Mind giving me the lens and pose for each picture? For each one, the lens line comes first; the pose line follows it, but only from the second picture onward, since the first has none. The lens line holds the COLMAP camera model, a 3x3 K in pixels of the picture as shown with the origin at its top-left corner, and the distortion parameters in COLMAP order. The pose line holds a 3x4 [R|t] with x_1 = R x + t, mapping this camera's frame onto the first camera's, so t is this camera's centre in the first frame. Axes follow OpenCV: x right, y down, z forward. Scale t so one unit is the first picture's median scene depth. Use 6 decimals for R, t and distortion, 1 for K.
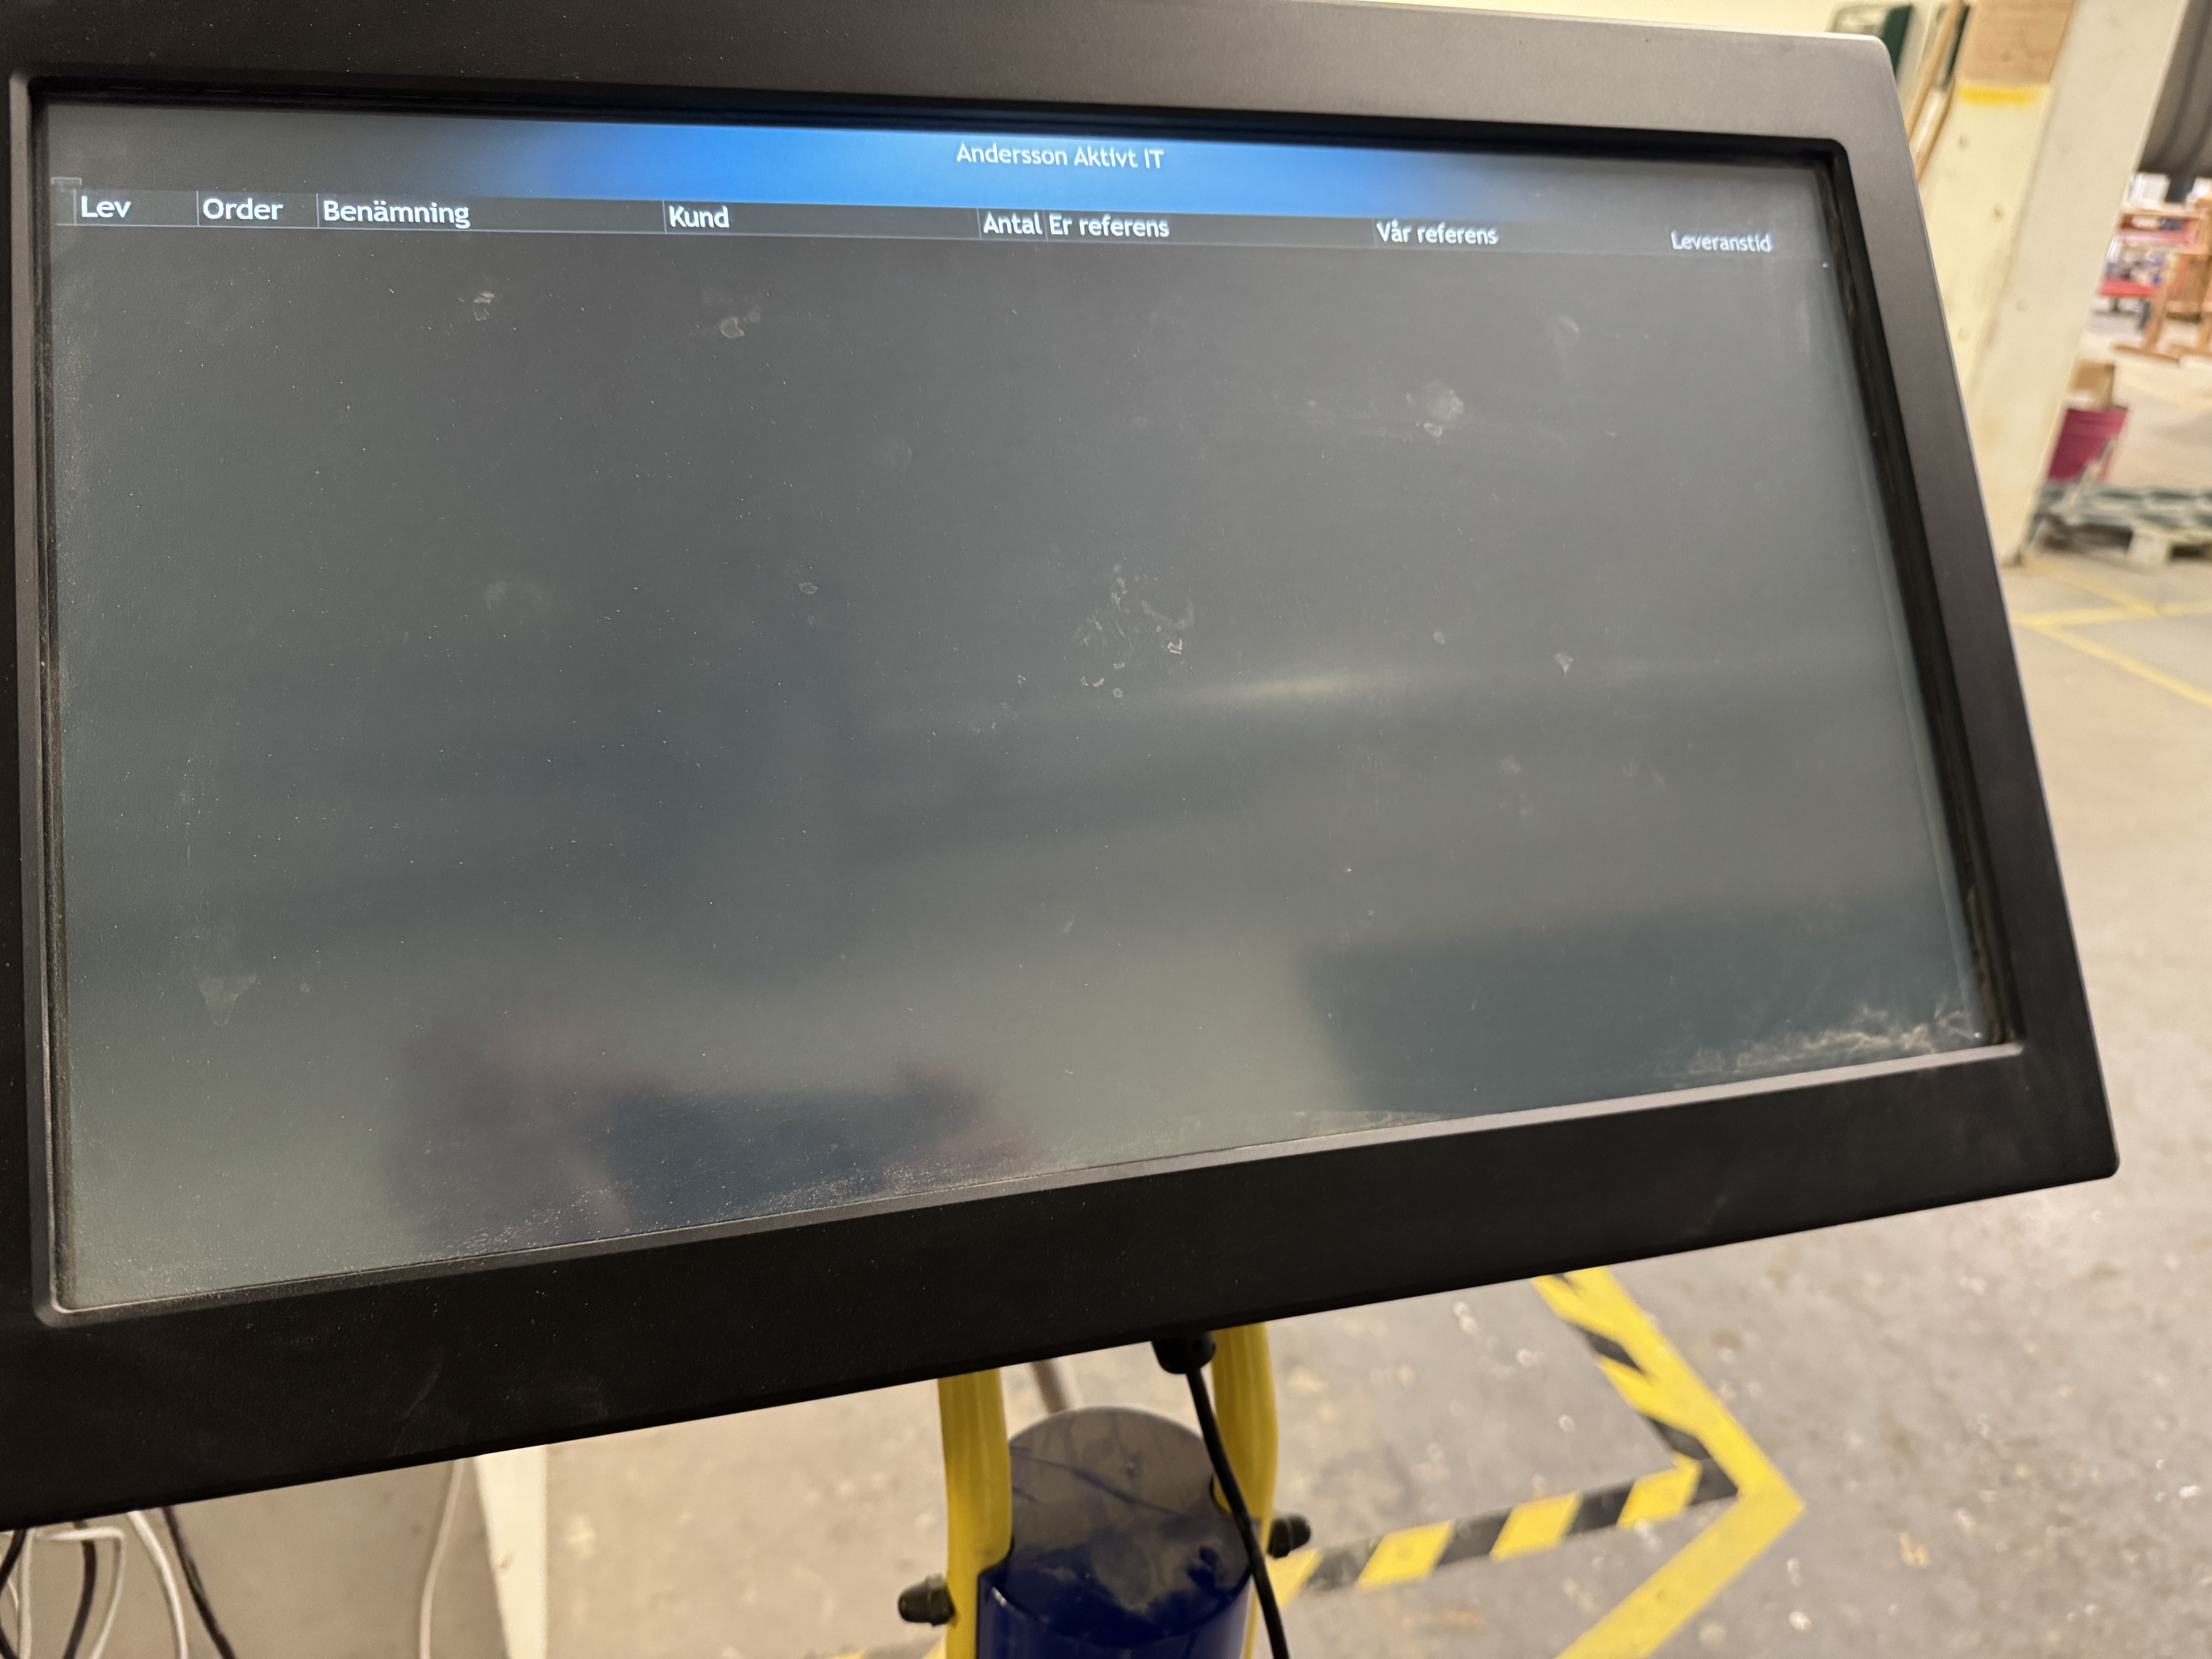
lens RADIAL K [[1577.1, 0, 1106.0], [0, 1577.1, 829.5], [0, 0, 1]] dist [-0.007158, -0.000200]
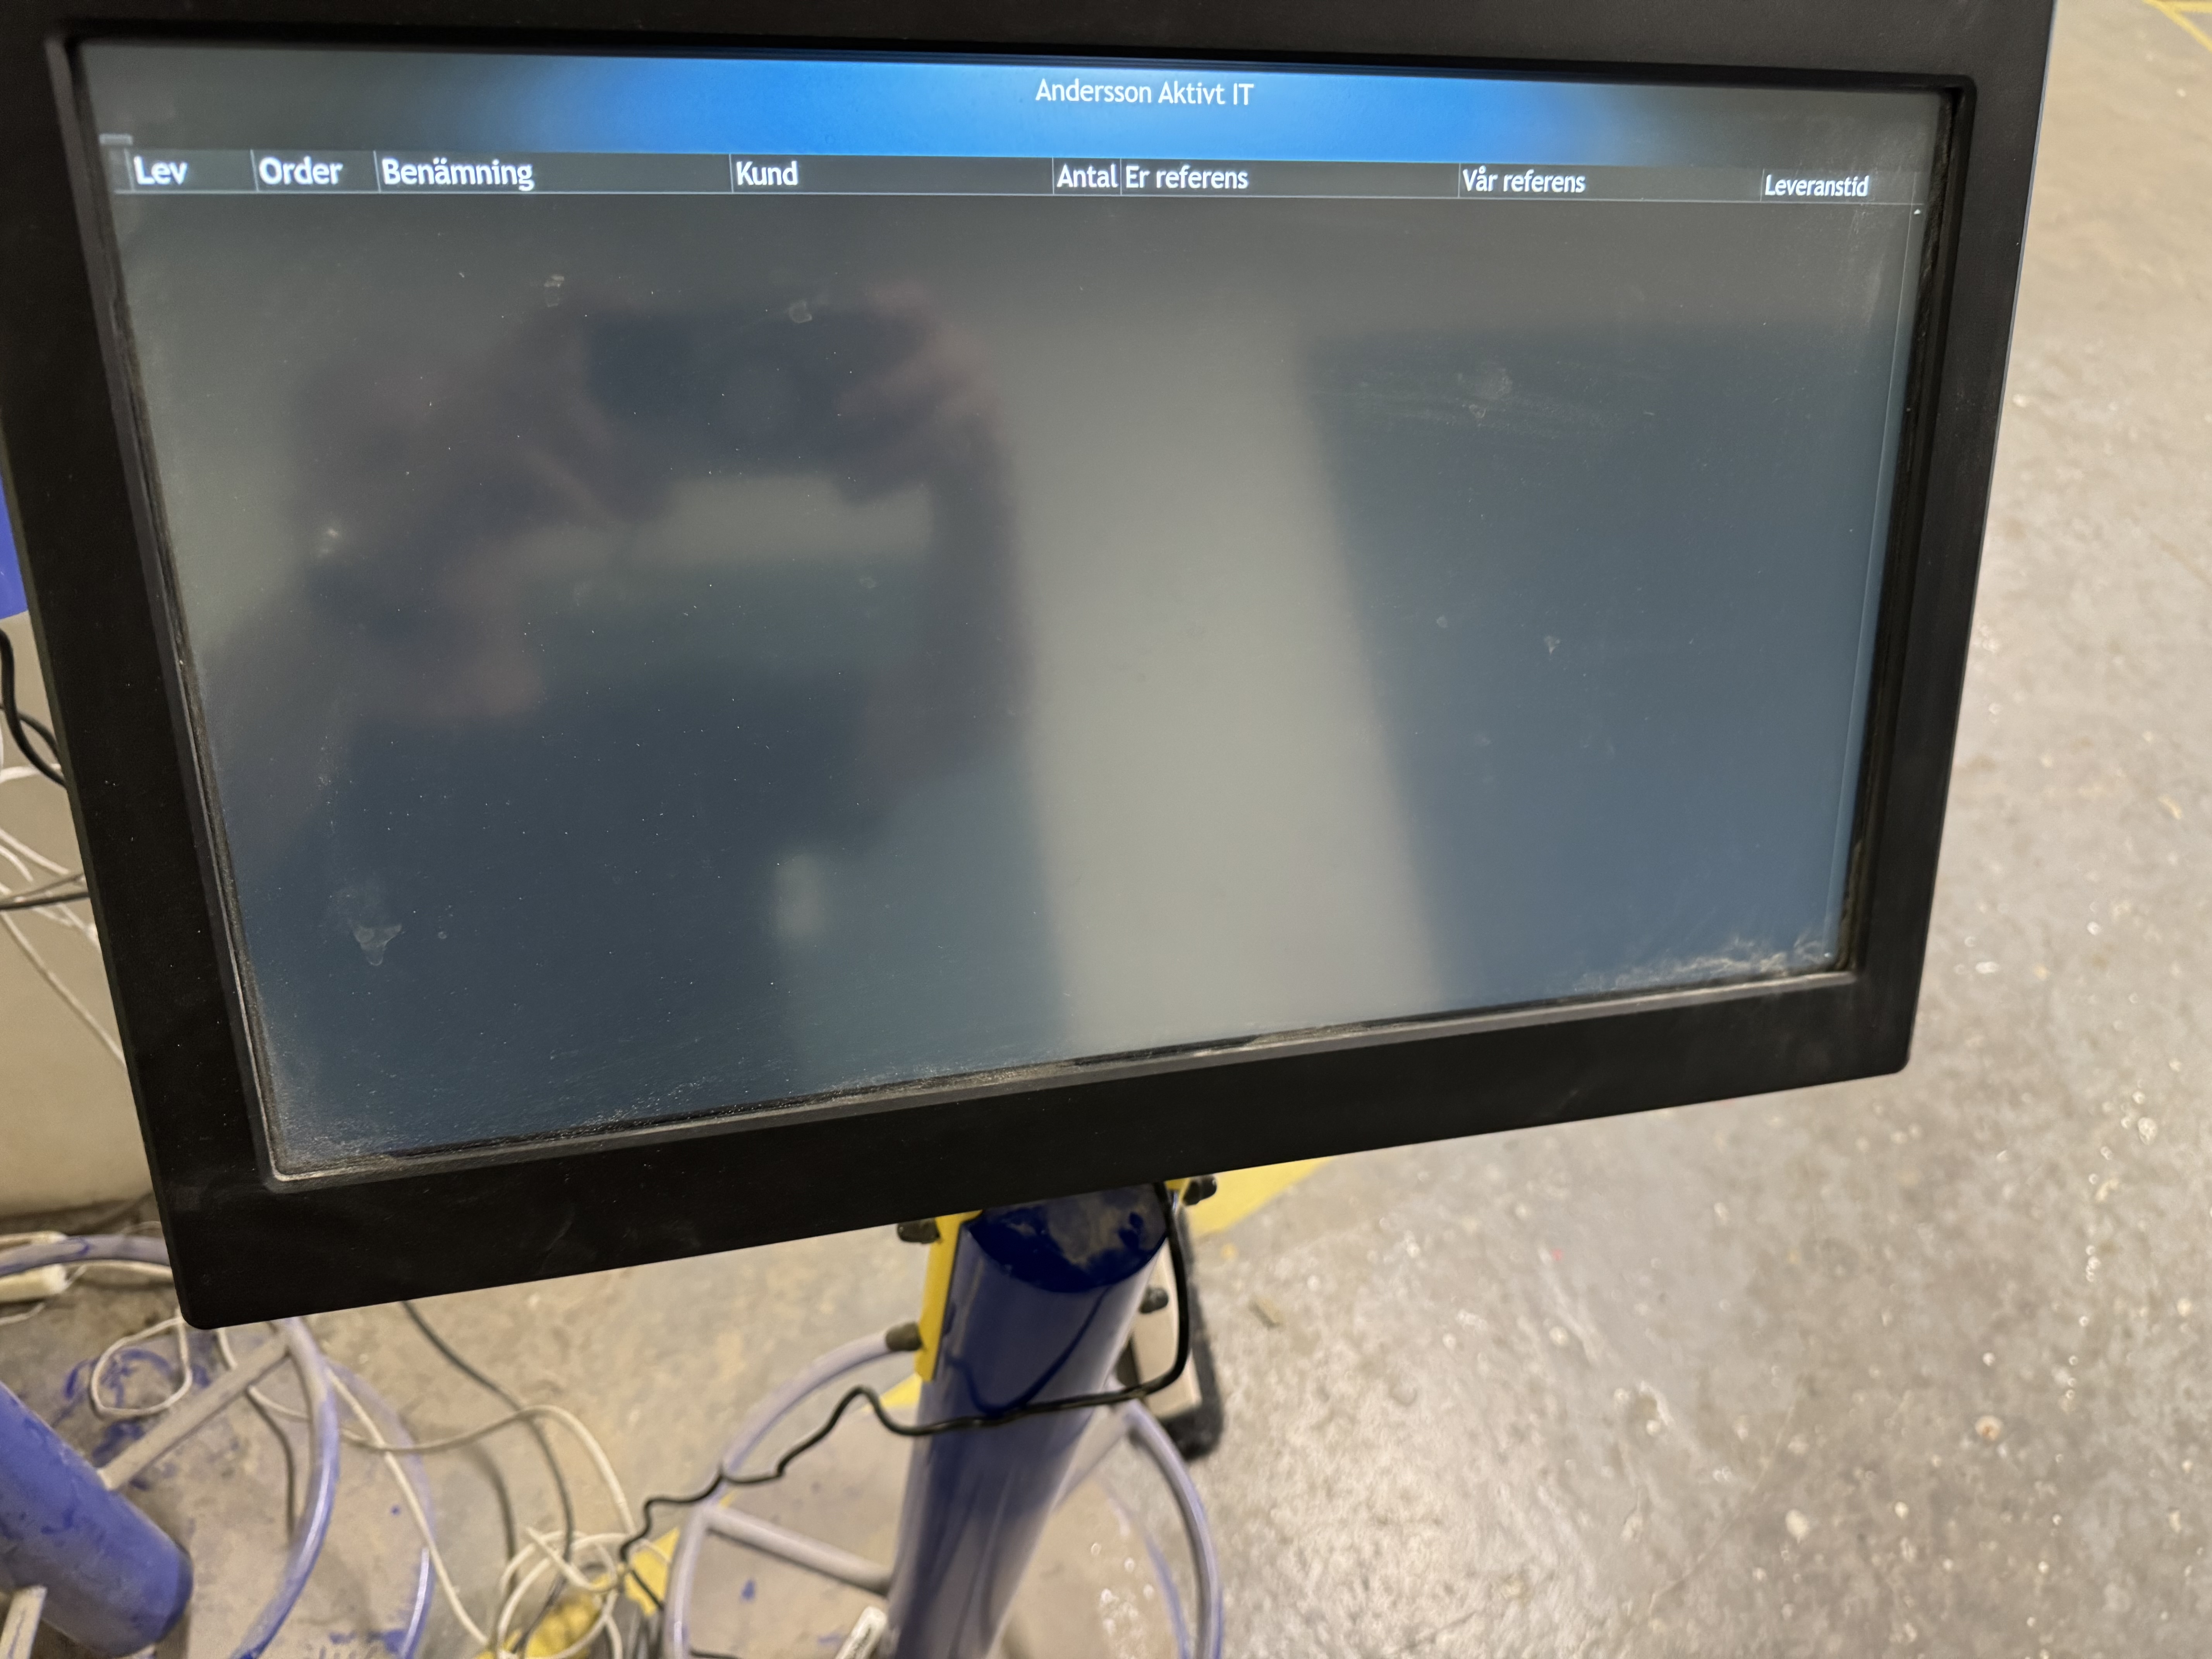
lens RADIAL K [[1570.8, 0, 1106.0], [0, 1570.8, 829.5], [0, 0, 1]] dist [0.007552, -0.007480]
pose [[0.994756, 0.093543, 0.041349, -0.050578], [-0.102261, 0.903203, 0.416855, -0.426012], [0.001647, -0.418897, 0.908032, -0.044723]]
